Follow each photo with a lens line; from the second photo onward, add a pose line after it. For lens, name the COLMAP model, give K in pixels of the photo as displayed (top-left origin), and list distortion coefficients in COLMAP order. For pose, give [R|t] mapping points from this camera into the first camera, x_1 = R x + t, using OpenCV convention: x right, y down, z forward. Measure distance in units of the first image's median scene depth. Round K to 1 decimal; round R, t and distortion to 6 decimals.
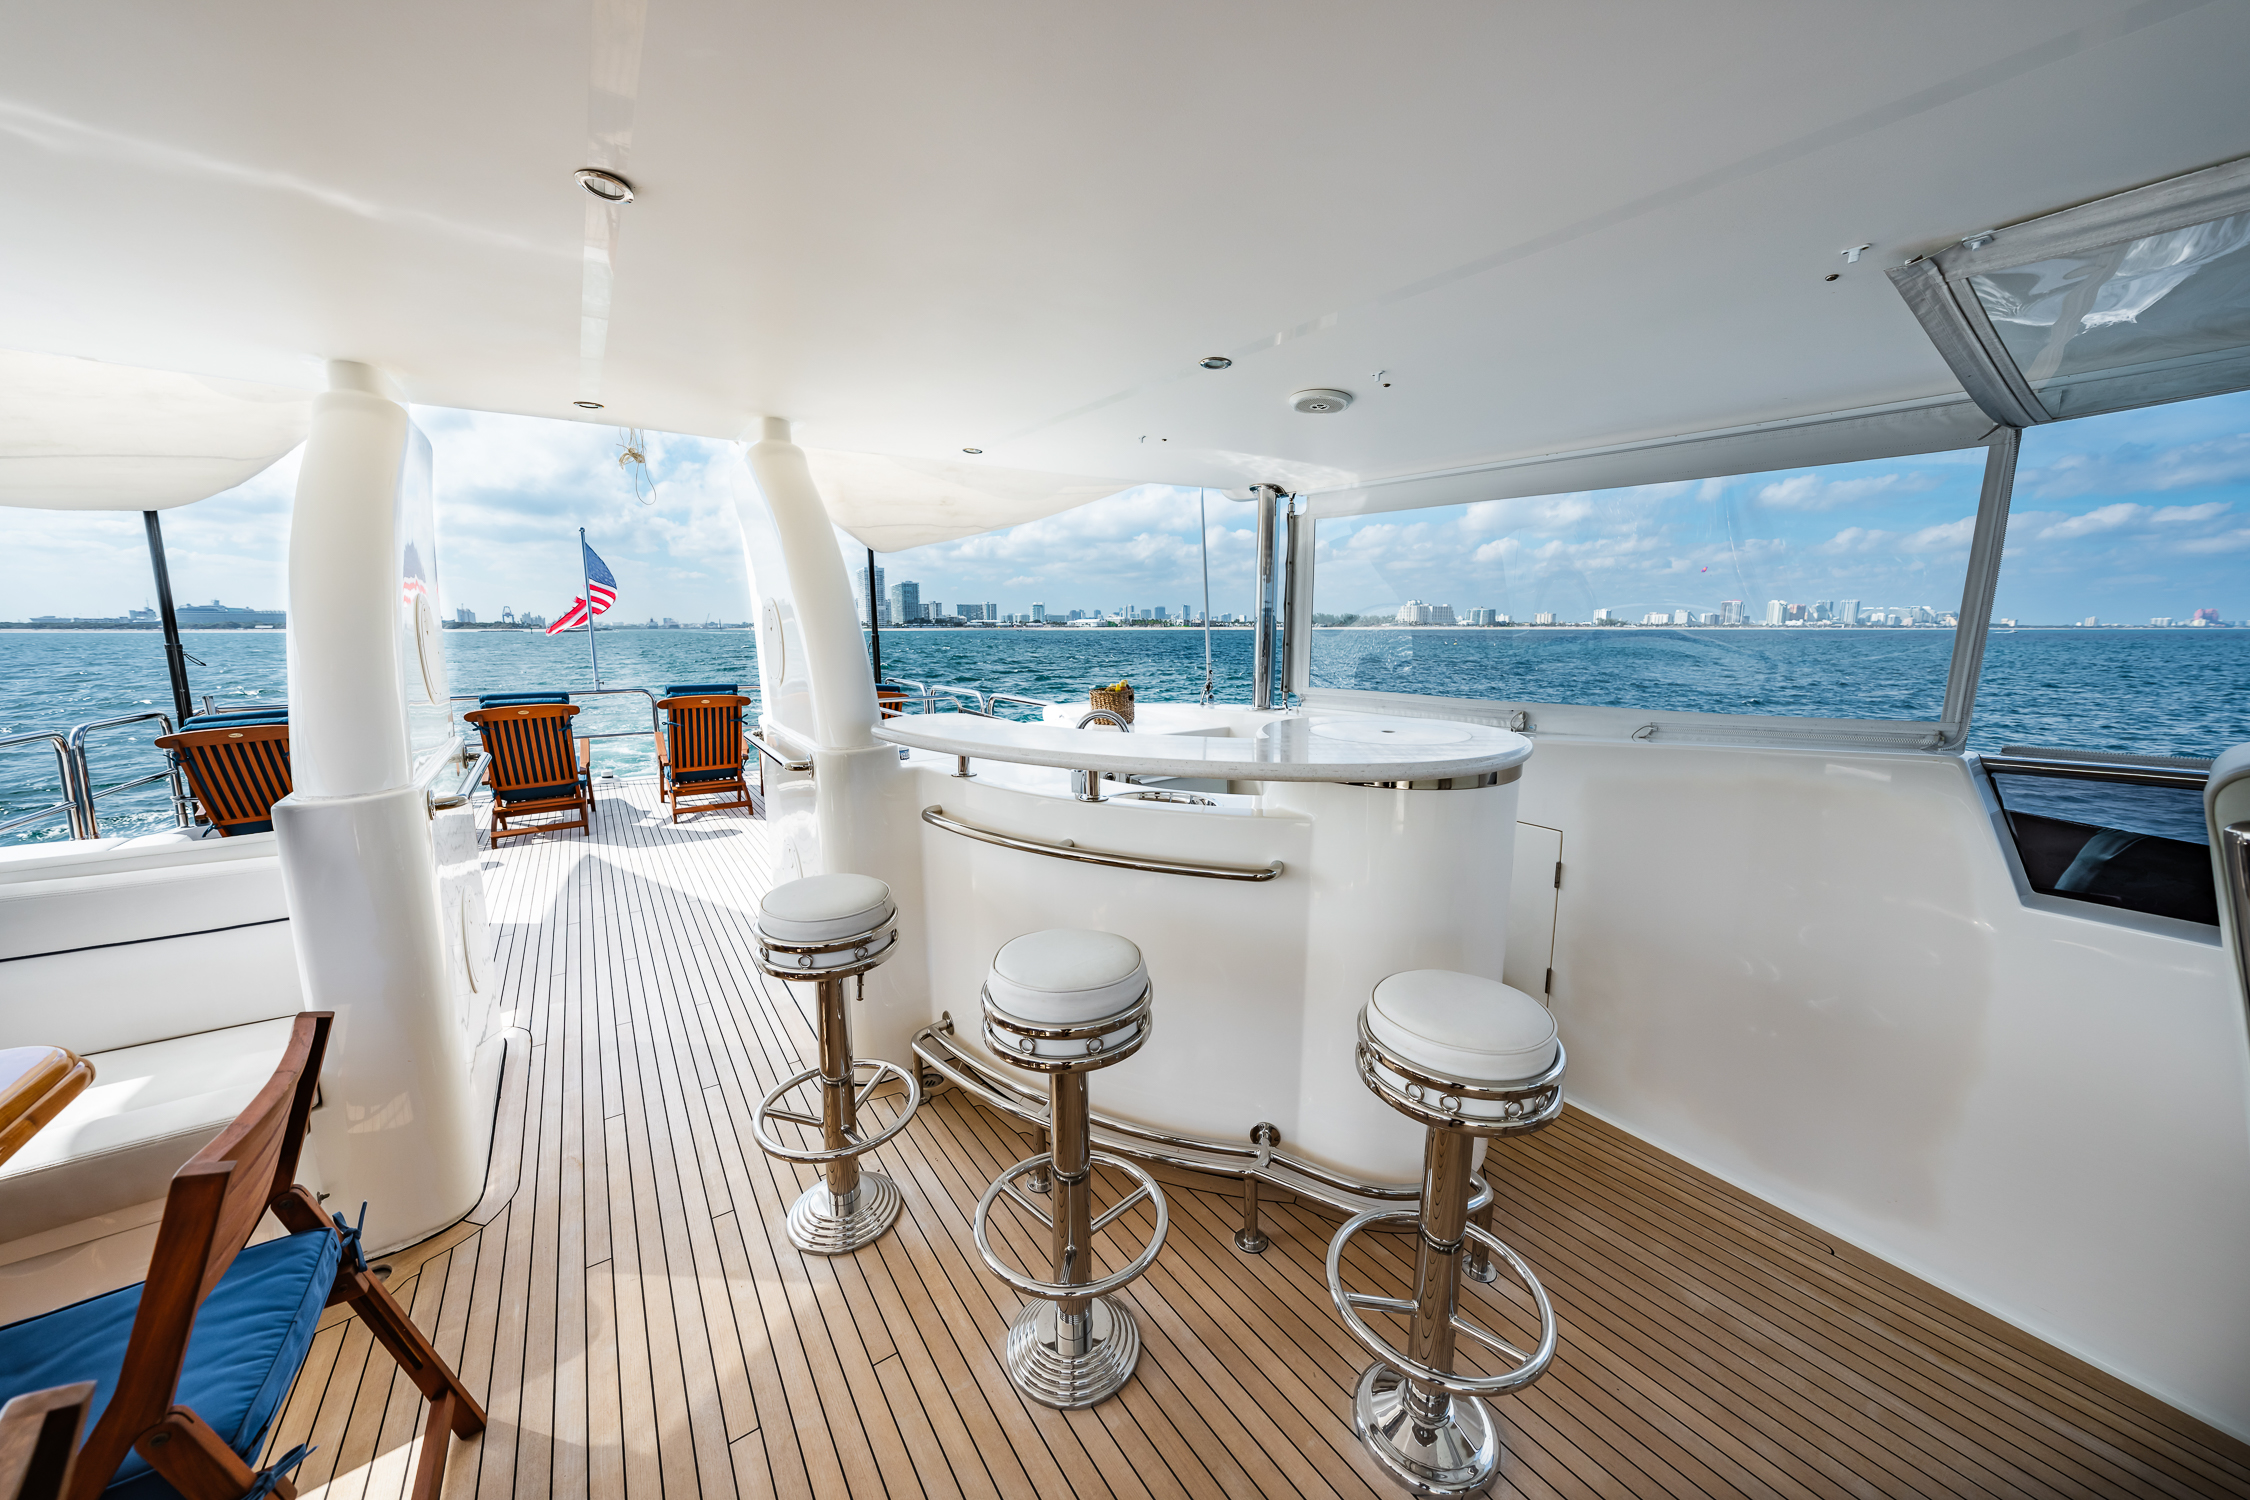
lens RADIAL K [[748.8, 0, 1125.0], [0, 748.8, 750.0], [0, 0, 1]] dist [-0.017481, 0.000100]
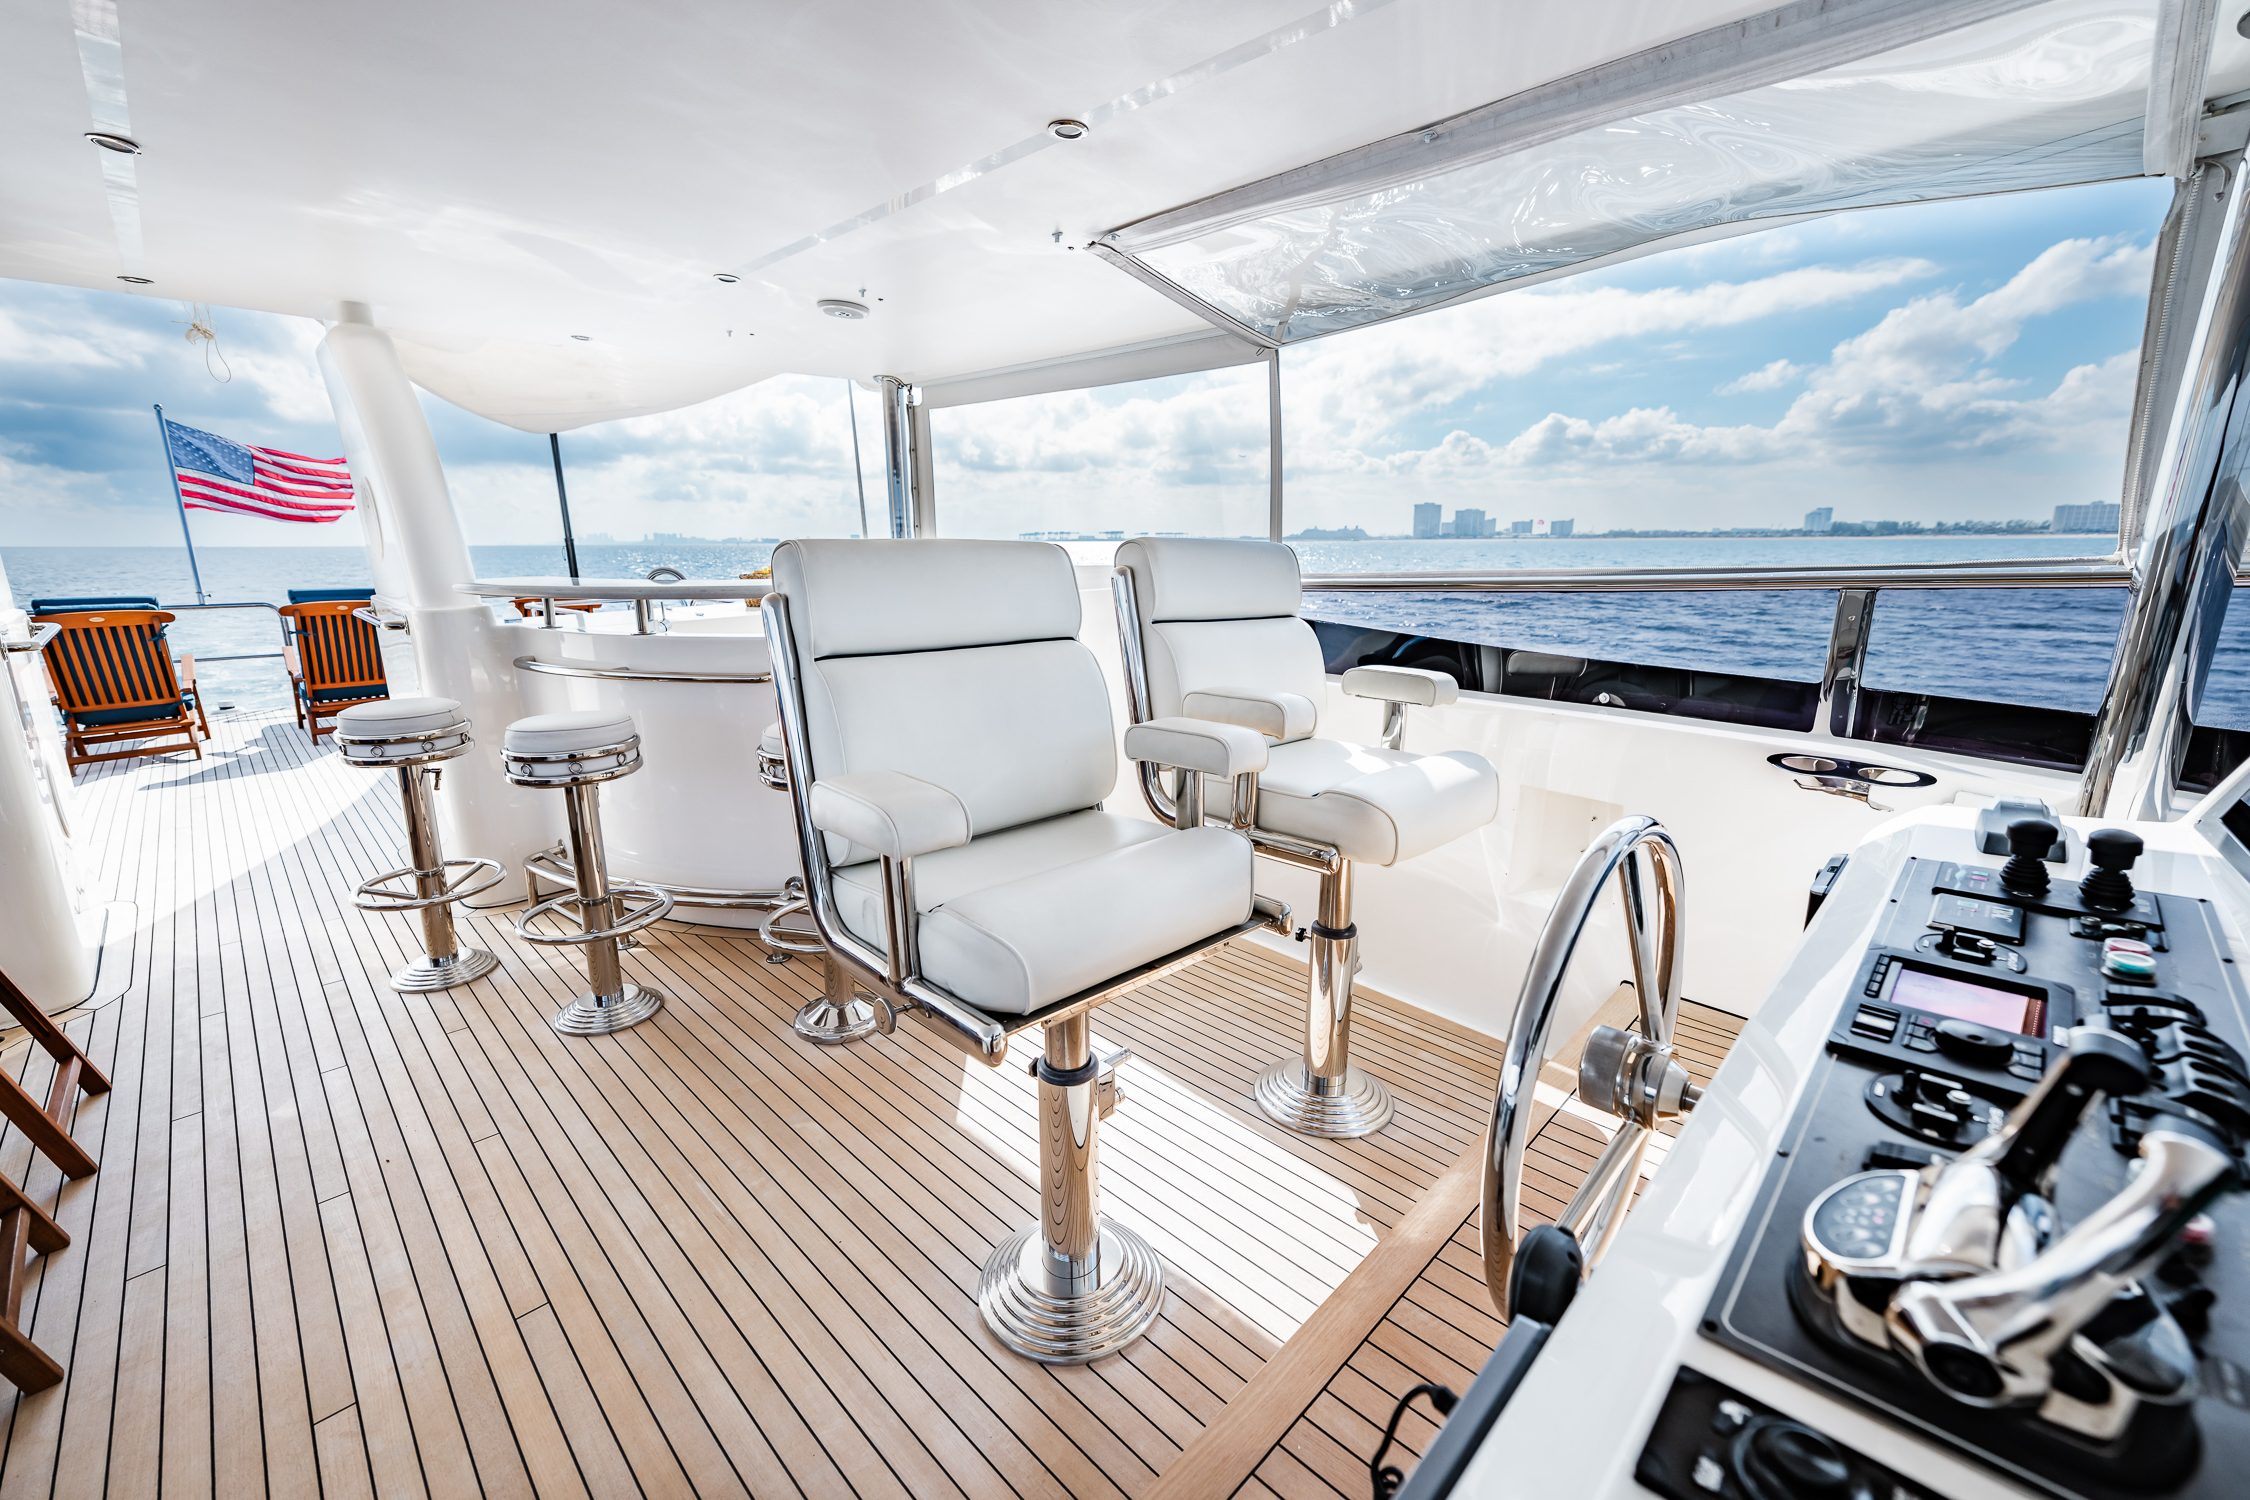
lens RADIAL K [[915.2, 0, 1125.0], [0, 915.2, 750.0], [0, 0, 1]] dist [0.009377, 0.000530]
pose [[0.987777, -0.043476, 0.149687, 0.198822], [0.034674, 0.997540, 0.060917, 0.074267], [-0.151967, -0.054983, 0.986855, -0.251819]]
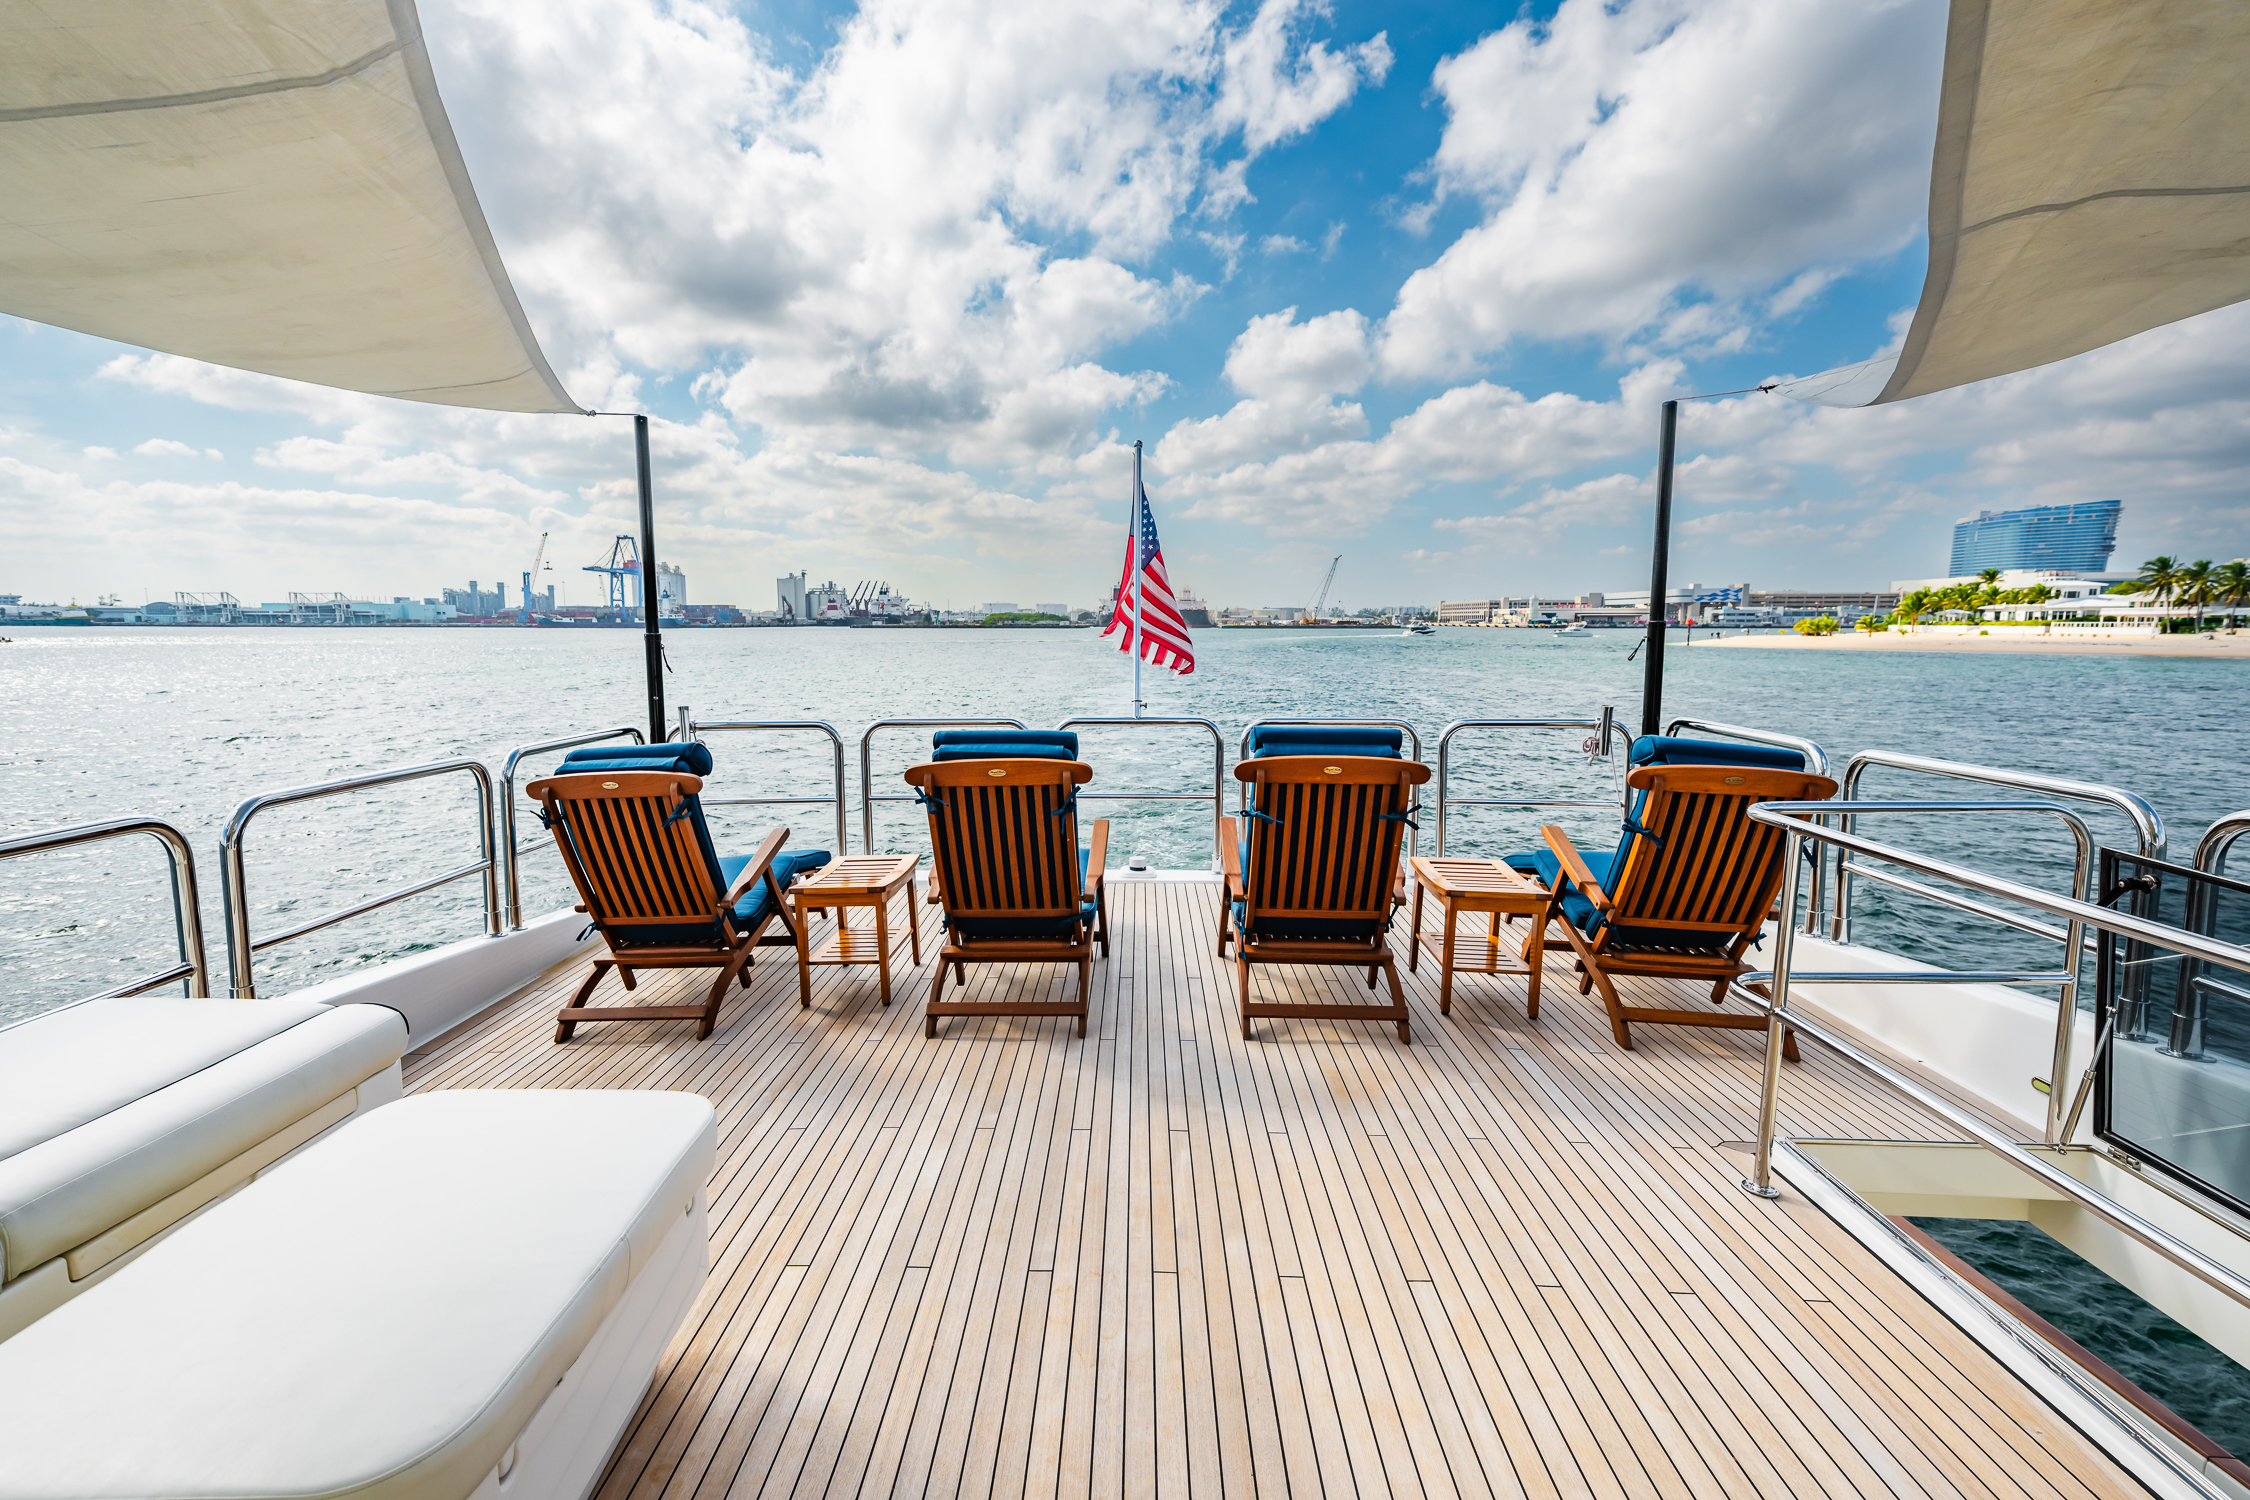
lens RADIAL K [[1002.1, 0, 1125.0], [0, 1002.1, 750.0], [0, 0, 1]] dist [-0.000917, -0.000027]
pose [[0.801802, 0.073938, -0.592999, -0.336685], [-0.084621, 0.996365, 0.009816, -0.076253], [0.591569, 0.042310, 0.805144, 0.492086]]
